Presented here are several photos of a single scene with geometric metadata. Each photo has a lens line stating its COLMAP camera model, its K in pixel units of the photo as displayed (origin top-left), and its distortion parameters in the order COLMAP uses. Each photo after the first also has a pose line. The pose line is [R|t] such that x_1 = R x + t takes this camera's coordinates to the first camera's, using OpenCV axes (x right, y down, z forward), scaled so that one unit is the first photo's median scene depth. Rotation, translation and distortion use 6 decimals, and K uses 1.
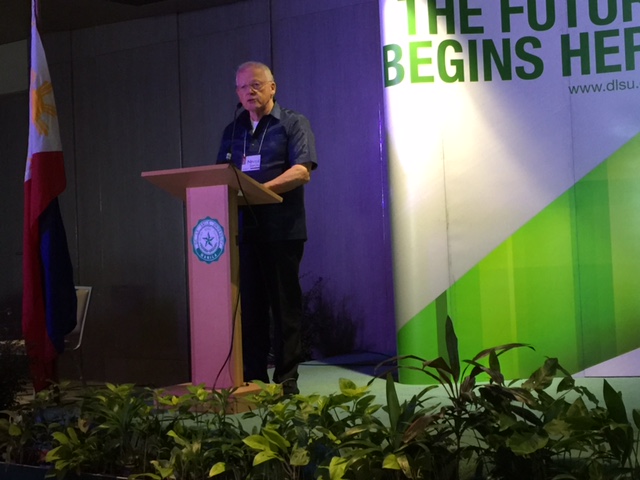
lens RADIAL K [[1056.9, 0, 320.0], [0, 1056.9, 240.0], [0, 0, 1]] dist [0.026900, 0.158792]
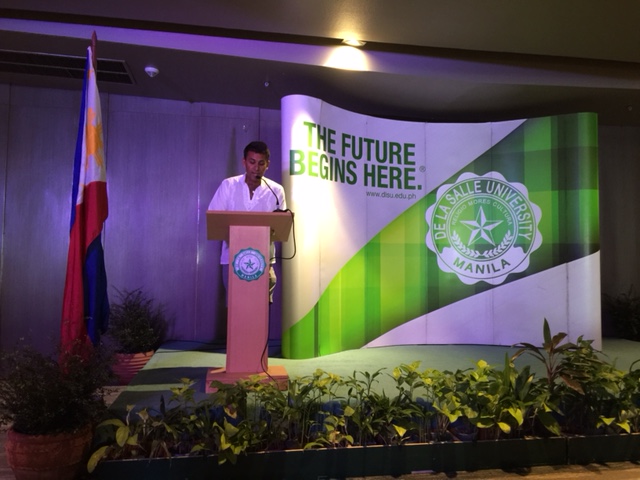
lens RADIAL K [[540.2, 0, 320.0], [0, 540.2, 240.0], [0, 0, 1]] dist [0.089158, -0.124216]
pose [[0.697166, 0.082992, 0.712090, -0.496451], [-0.041018, 0.996267, -0.075954, 0.016241], [-0.715735, 0.023744, 0.697968, 0.395143]]
